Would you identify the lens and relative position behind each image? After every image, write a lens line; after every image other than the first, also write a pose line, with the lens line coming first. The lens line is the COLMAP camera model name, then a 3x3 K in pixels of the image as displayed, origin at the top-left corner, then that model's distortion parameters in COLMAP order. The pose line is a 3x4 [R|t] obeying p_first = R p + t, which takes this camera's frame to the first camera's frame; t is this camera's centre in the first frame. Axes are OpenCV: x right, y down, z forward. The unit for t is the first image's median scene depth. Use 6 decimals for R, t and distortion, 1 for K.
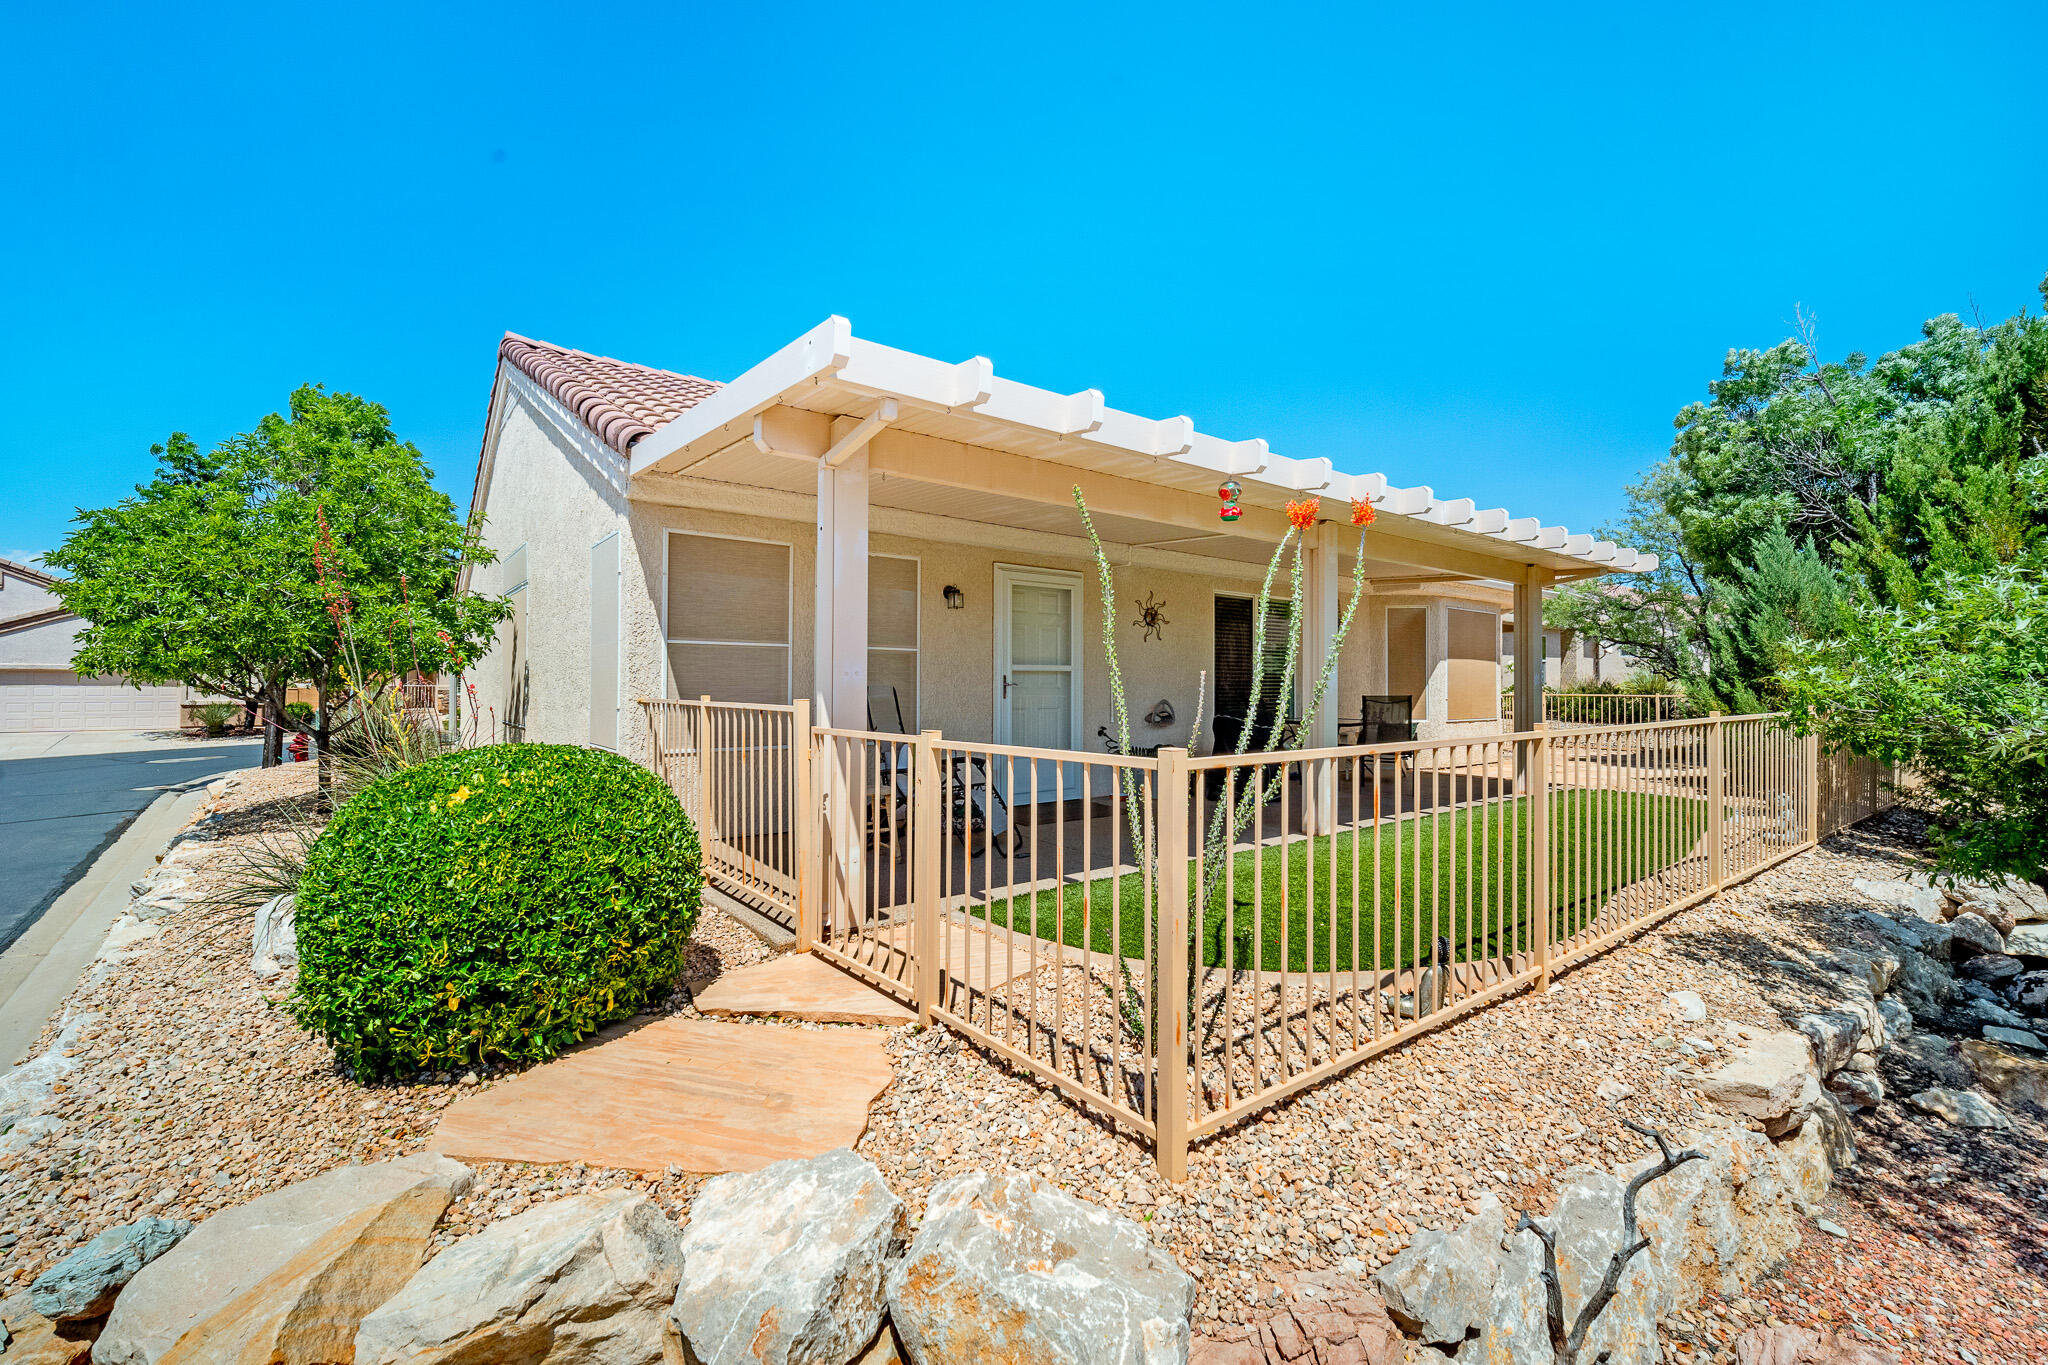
lens RADIAL K [[857.8, 0, 1026.9], [0, 857.8, 686.2], [0, 0, 1]] dist [-0.002530, -0.000084]
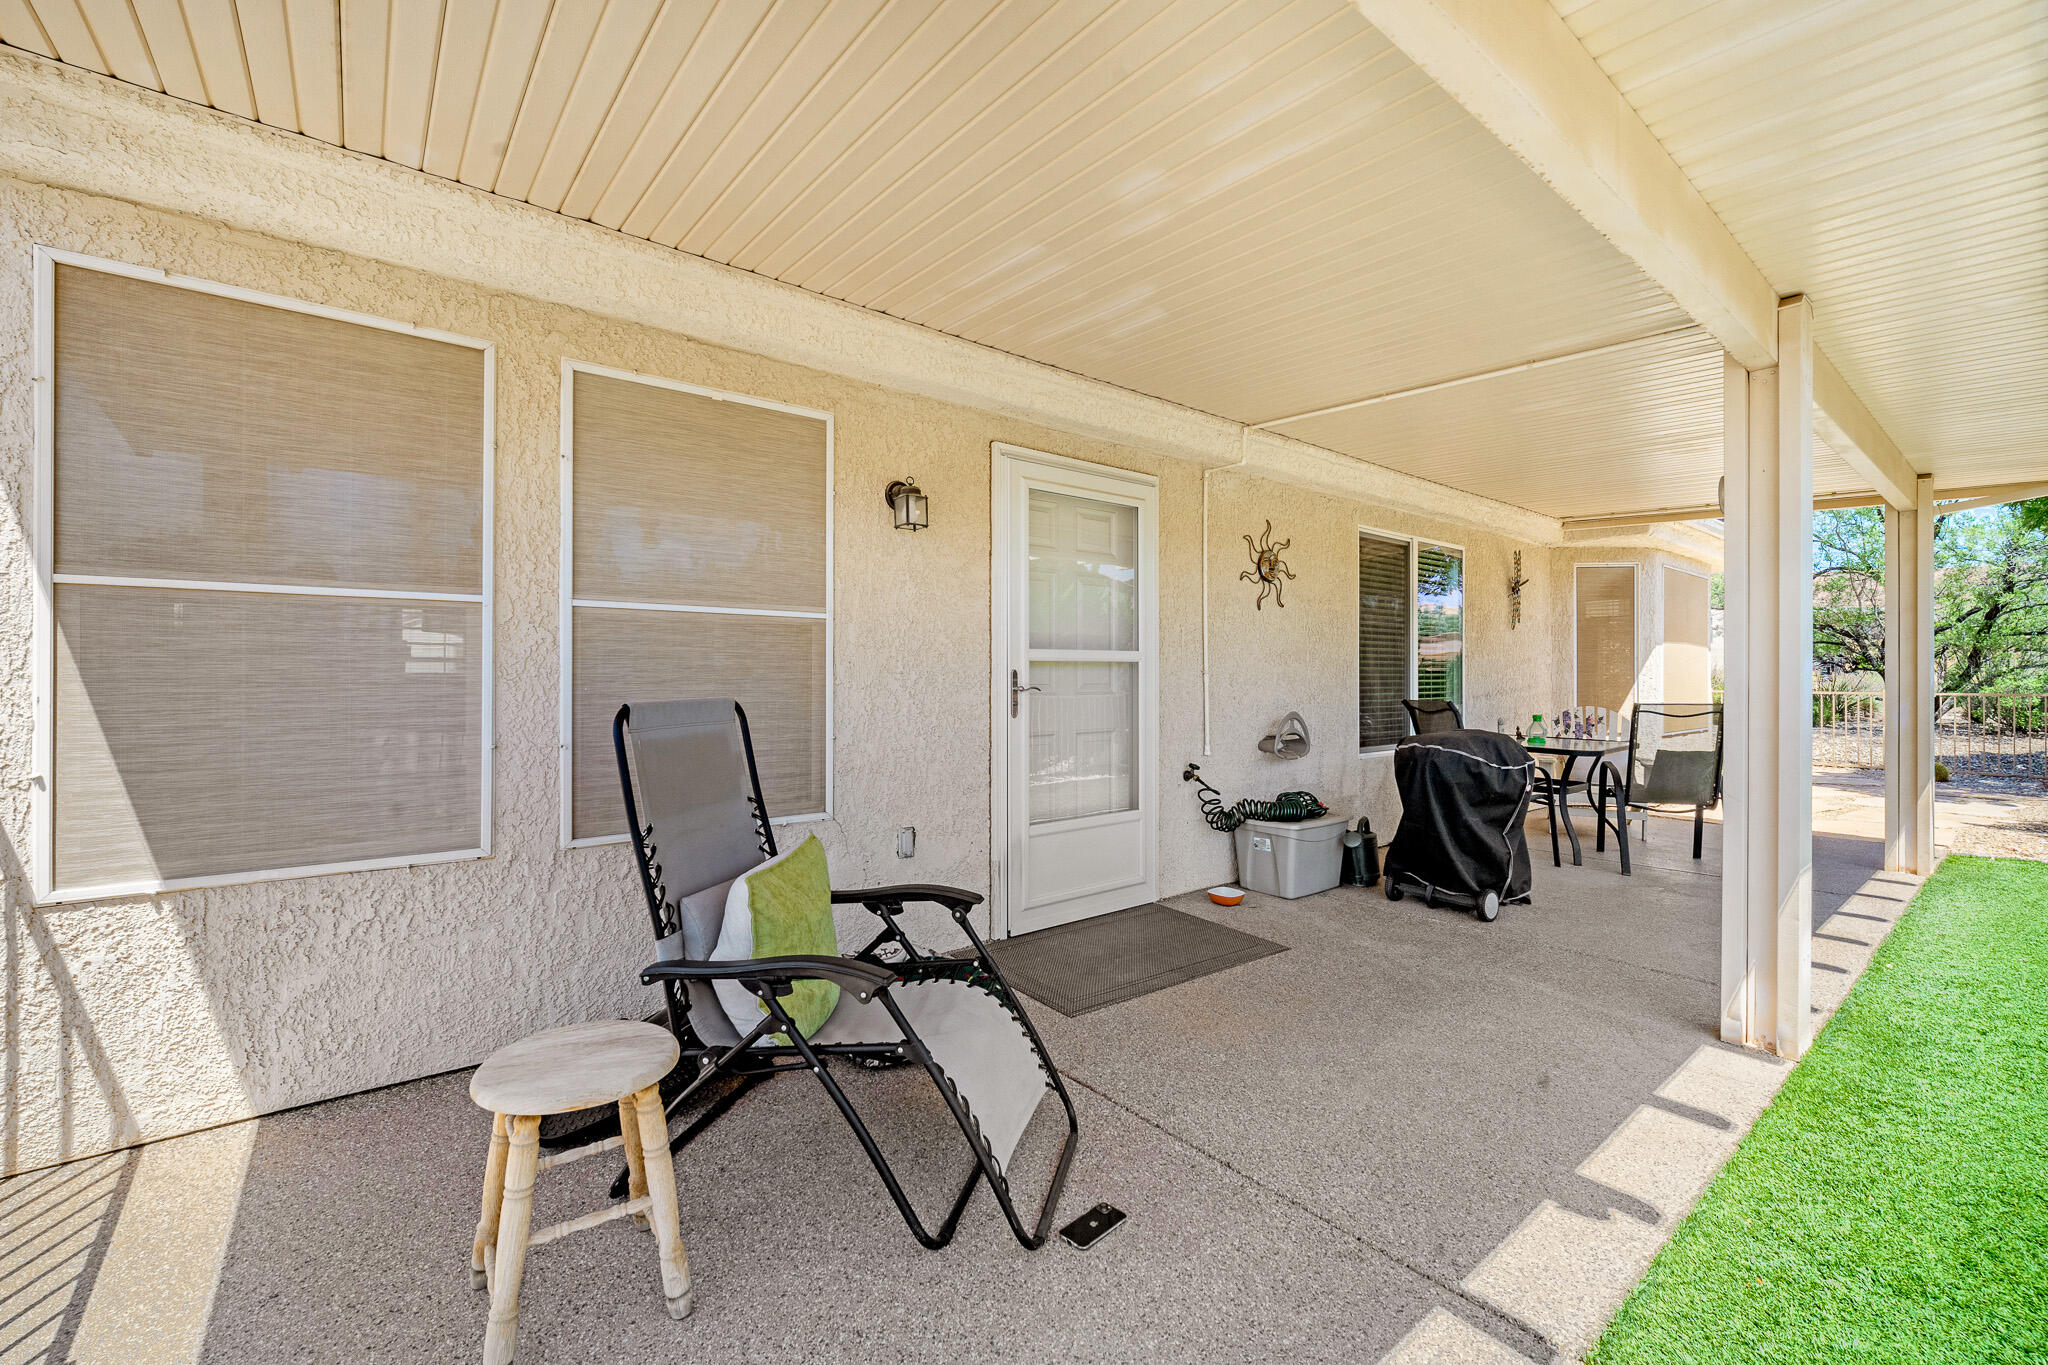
lens RADIAL K [[857.8, 0, 1019.8], [0, 857.8, 680.0], [0, 0, 1]] dist [-0.002530, -0.000084]
pose [[0.999996, -0.002361, 0.001544, -0.023308], [0.002356, 0.999992, 0.003211, -0.008520], [-0.001552, -0.003207, 0.999994, 0.498934]]
